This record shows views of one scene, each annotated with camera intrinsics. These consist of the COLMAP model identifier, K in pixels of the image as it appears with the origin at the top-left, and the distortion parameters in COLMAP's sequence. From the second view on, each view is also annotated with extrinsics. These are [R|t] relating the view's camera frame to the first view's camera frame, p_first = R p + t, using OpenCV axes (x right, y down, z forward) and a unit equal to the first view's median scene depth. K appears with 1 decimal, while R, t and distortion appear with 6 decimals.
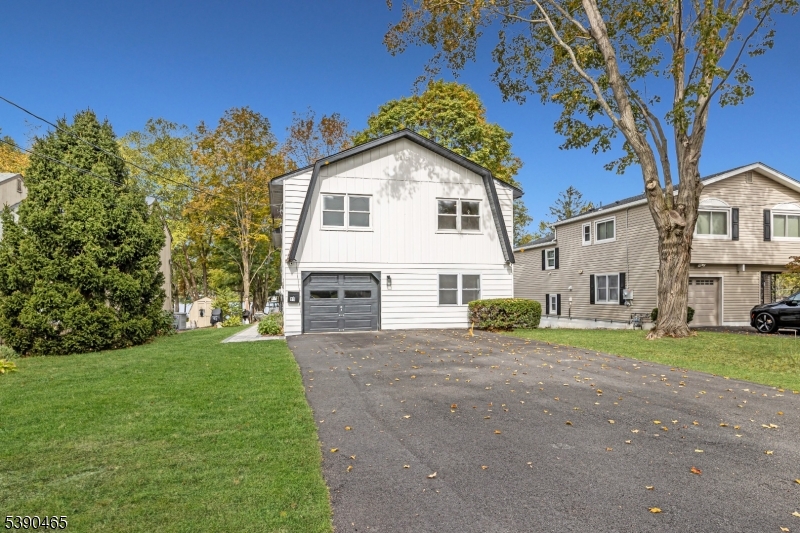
lens RADIAL K [[534.2, 0, 411.0], [0, 534.2, 299.7], [0, 0, 1]] dist [0.004539, 0.002701]
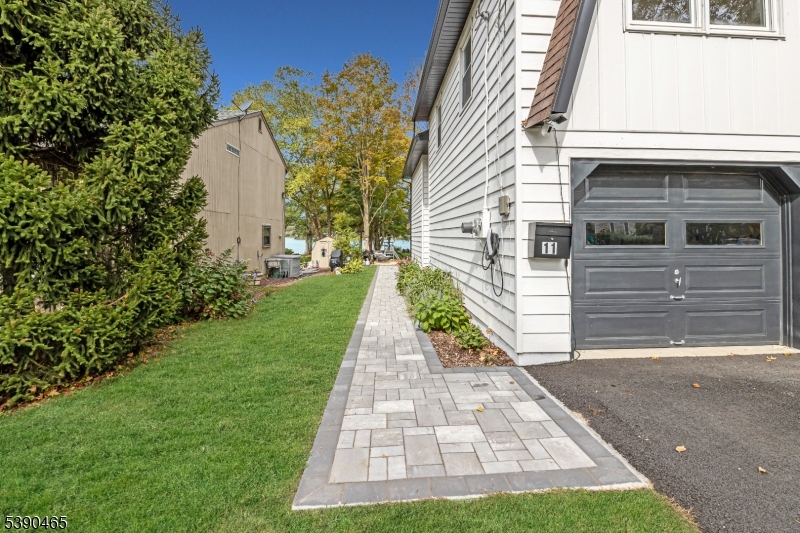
lens RADIAL K [[344.9, 0, 410.8], [0, 344.9, 232.6], [0, 0, 1]] dist [-0.001516, -0.002878]
pose [[0.987934, 0.004691, -0.154803, -0.252265], [-0.007476, 0.999820, -0.017412, -0.005637], [0.154694, 0.018360, 0.987792, 0.745977]]
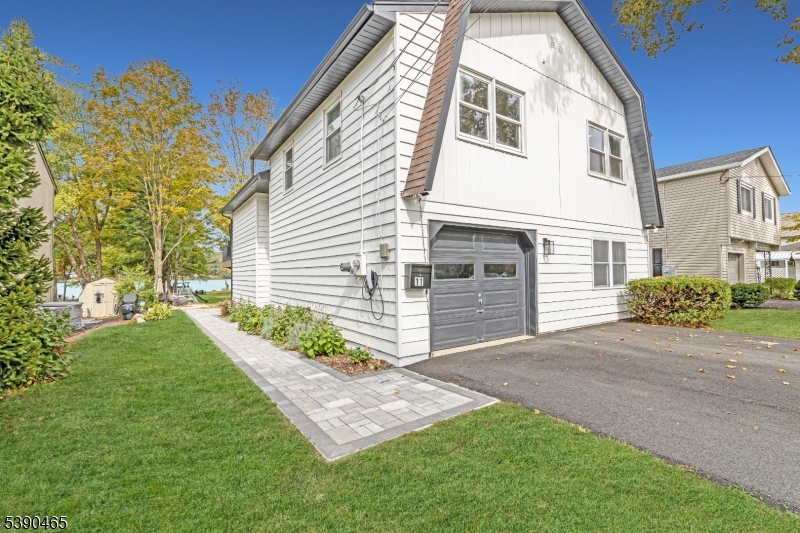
lens RADIAL K [[344.9, 0, 402.0], [0, 344.9, 271.3], [0, 0, 1]] dist [-0.001516, -0.002878]
pose [[0.927698, -0.003995, 0.373311, -0.318316], [0.010094, 0.999846, -0.014384, -0.005385], [-0.373196, 0.017112, 0.927595, 0.698068]]
